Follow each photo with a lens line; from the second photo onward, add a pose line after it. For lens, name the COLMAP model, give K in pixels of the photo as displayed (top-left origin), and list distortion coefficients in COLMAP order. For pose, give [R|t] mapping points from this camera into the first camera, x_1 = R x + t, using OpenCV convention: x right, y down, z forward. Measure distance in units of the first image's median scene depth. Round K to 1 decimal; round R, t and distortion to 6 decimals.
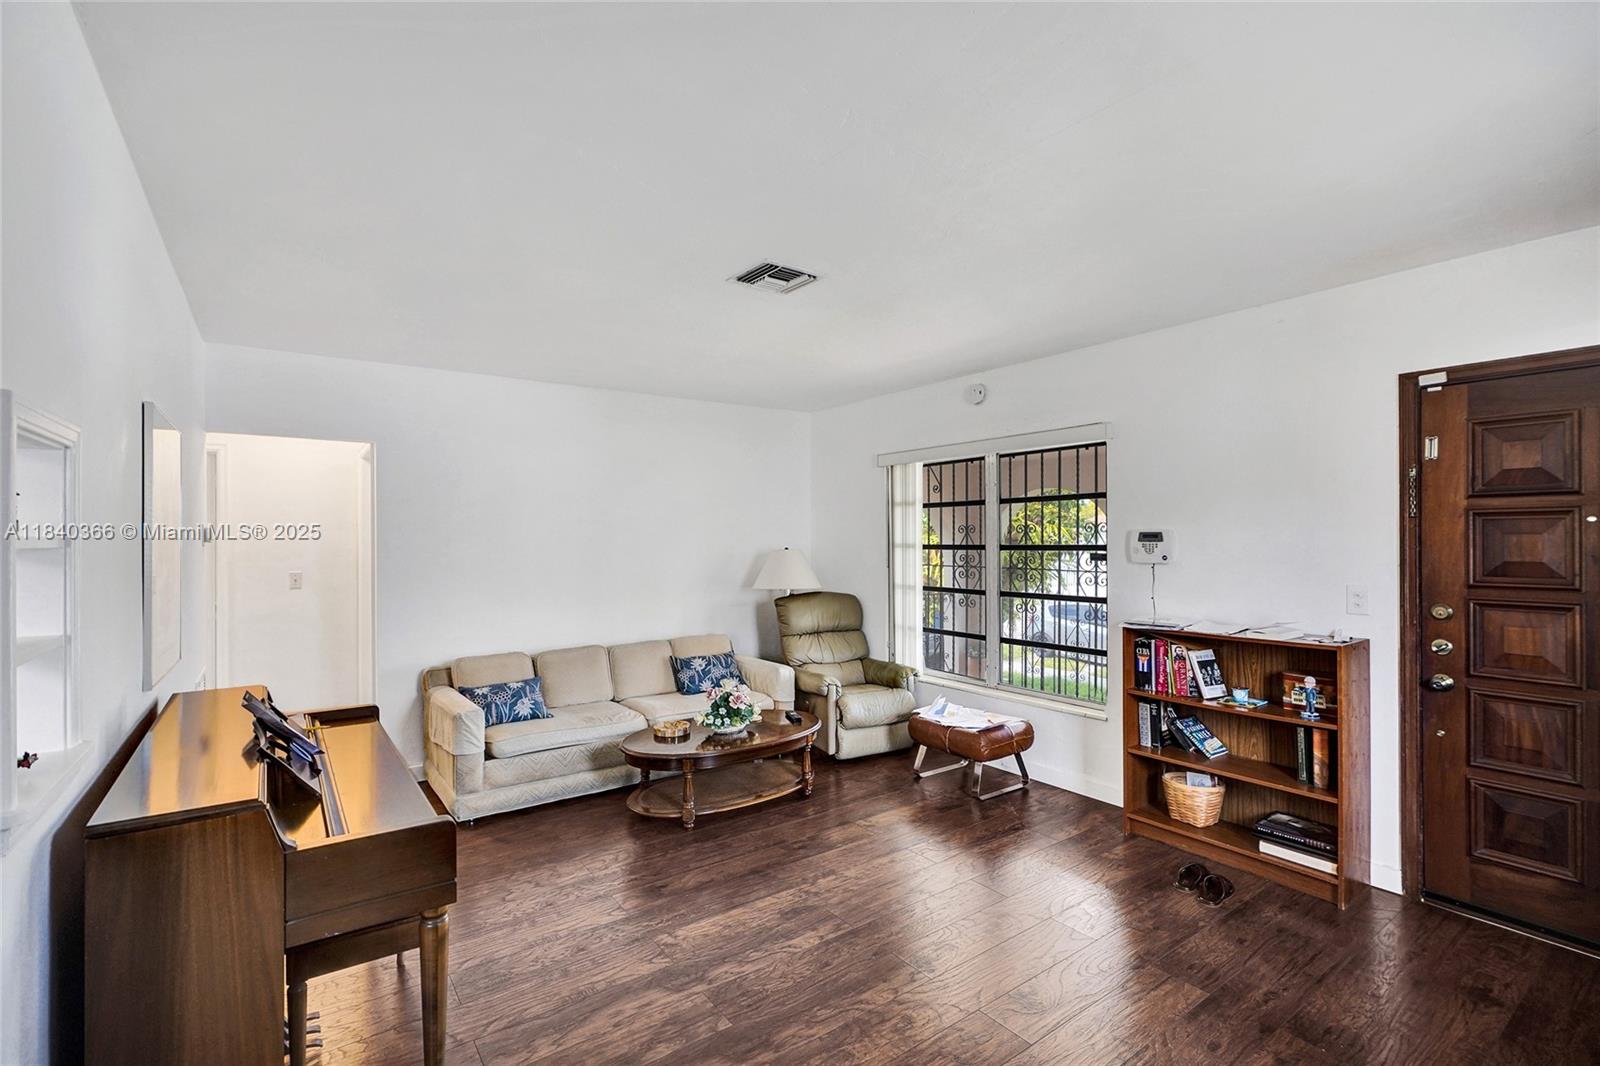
lens RADIAL K [[726.3, 0, 791.7], [0, 726.3, 538.9], [0, 0, 1]] dist [-0.007491, 0.001197]
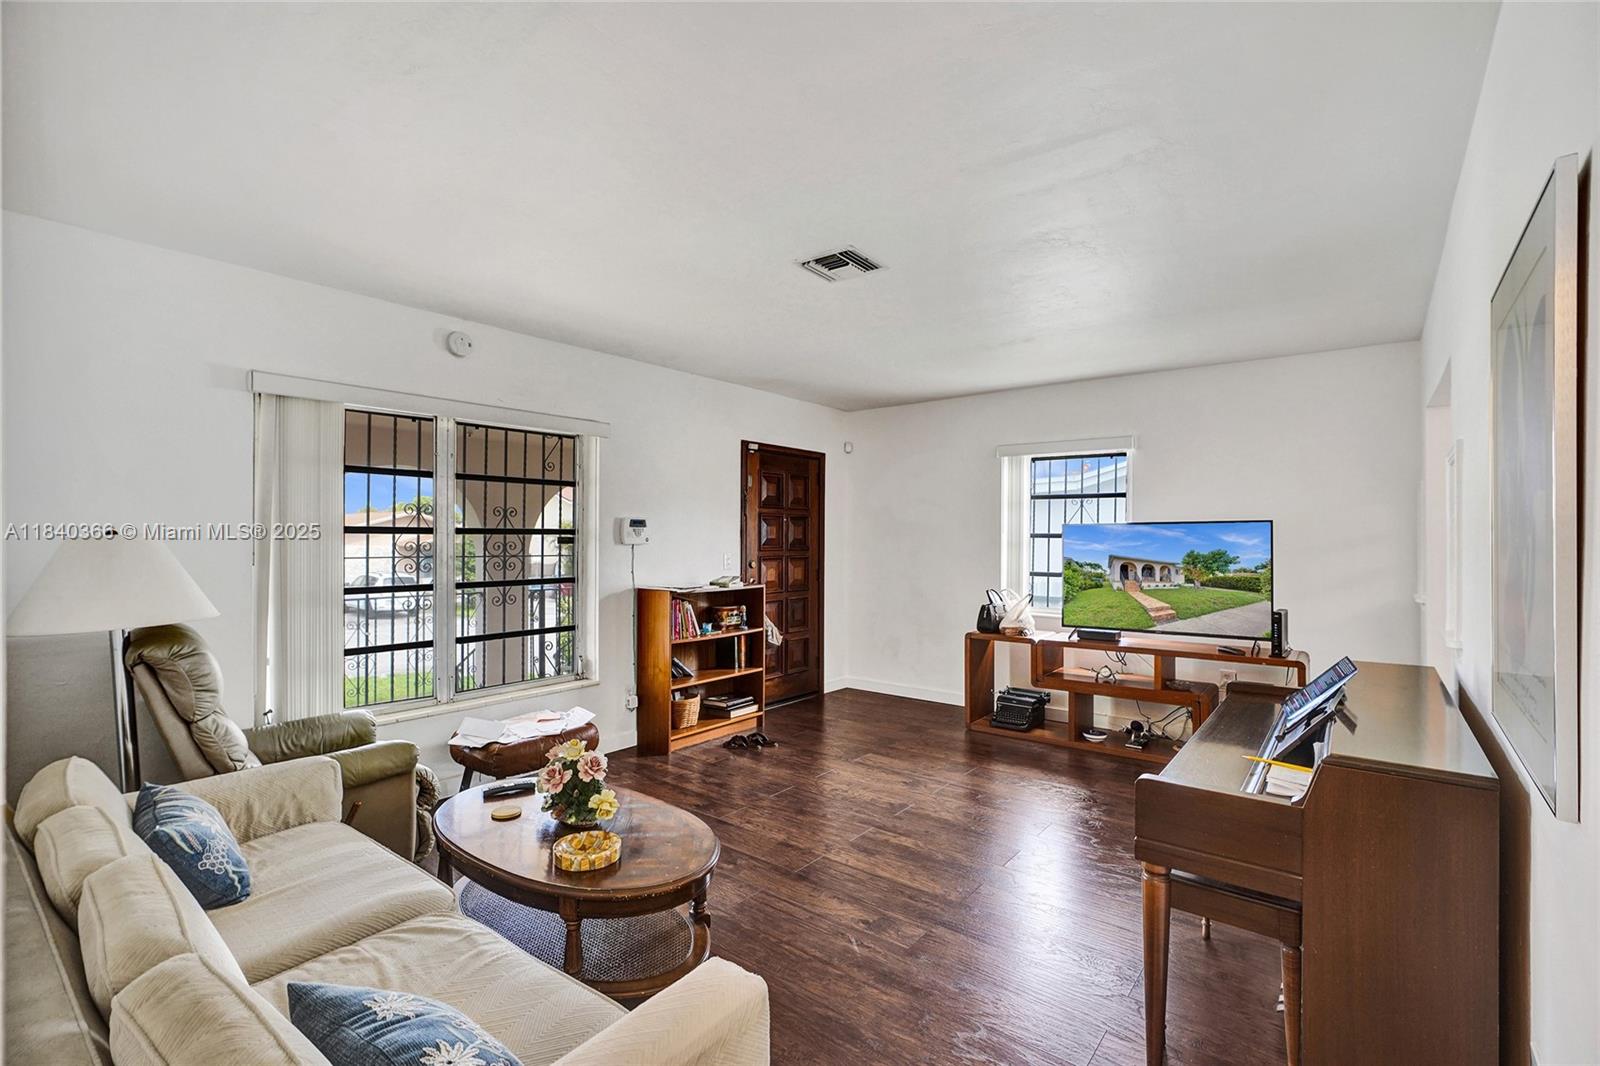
lens RADIAL K [[729.2, 0, 793.1], [0, 729.2, 546.0], [0, 0, 1]] dist [-0.010757, 0.000079]
pose [[-0.270858, -0.017717, 0.962456, -0.915453], [-0.010730, 0.999824, 0.015386, 0.016214], [-0.962559, -0.006160, -0.271001, 1.231534]]
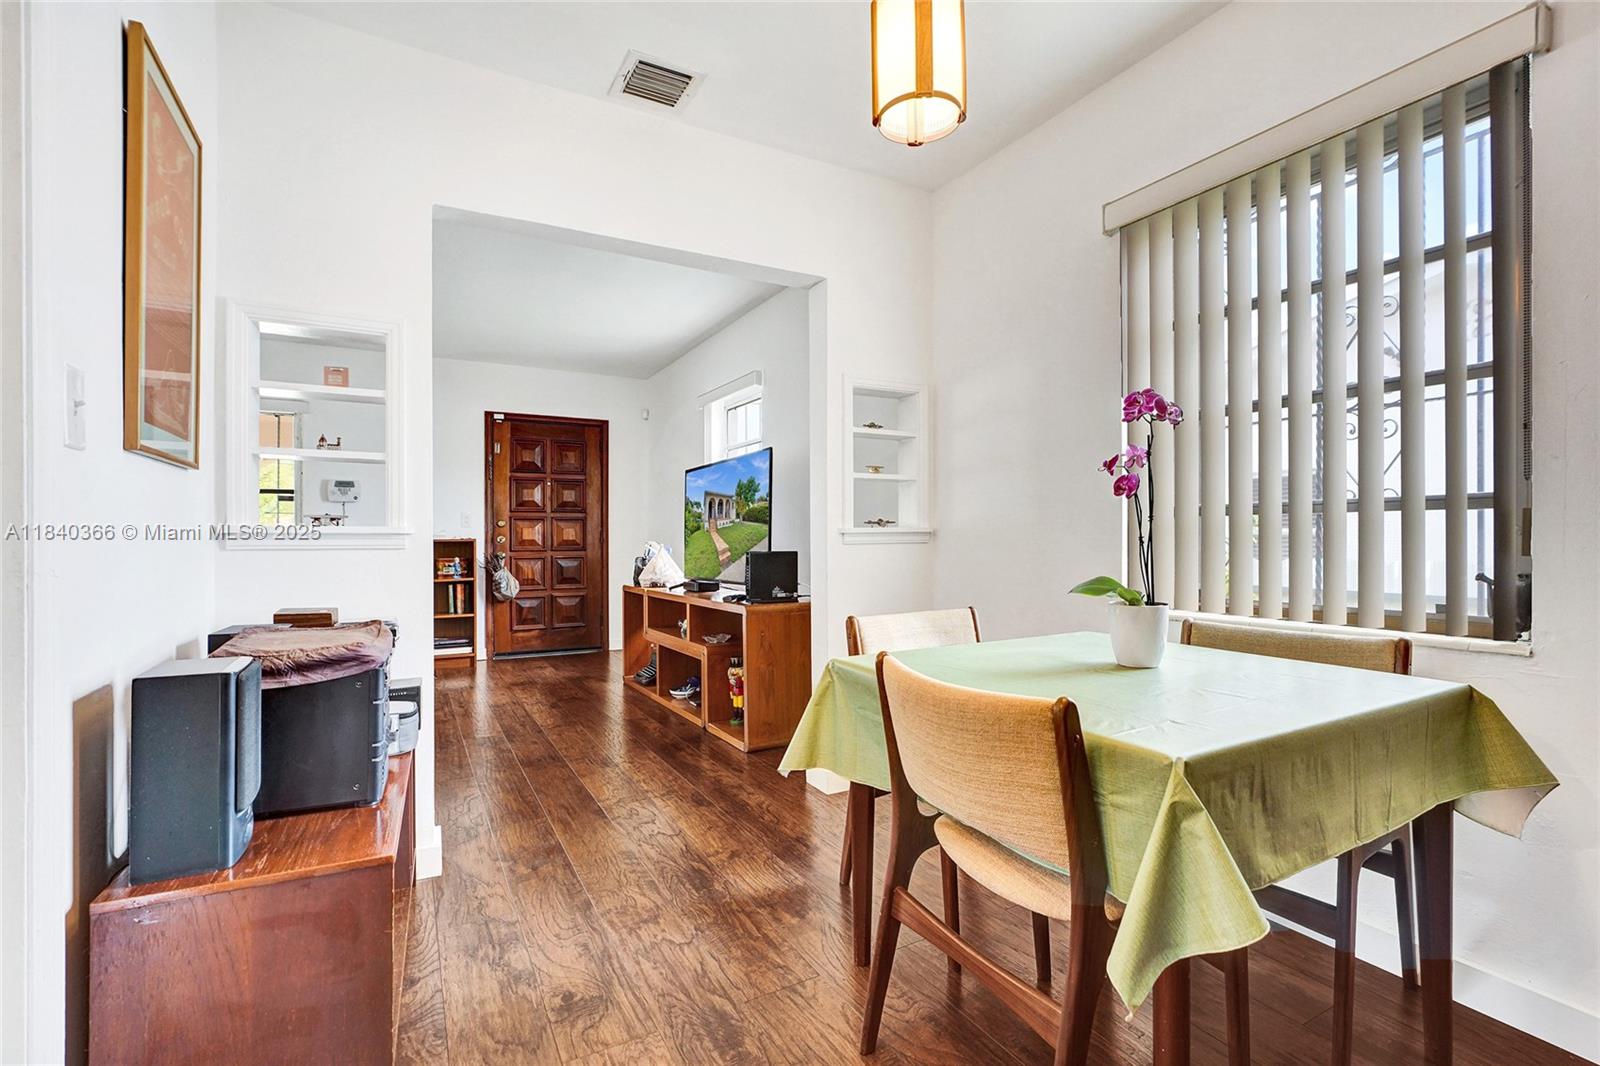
lens RADIAL K [[715.5, 0, 782.7], [0, 715.5, 538.3], [0, 0, 1]] dist [-0.002778, 0.000123]
pose [[0.141214, -0.003289, 0.989974, -0.969994], [0.000392, 0.999995, 0.003267, 0.120269], [-0.989979, -0.000074, 0.141215, -0.132157]]
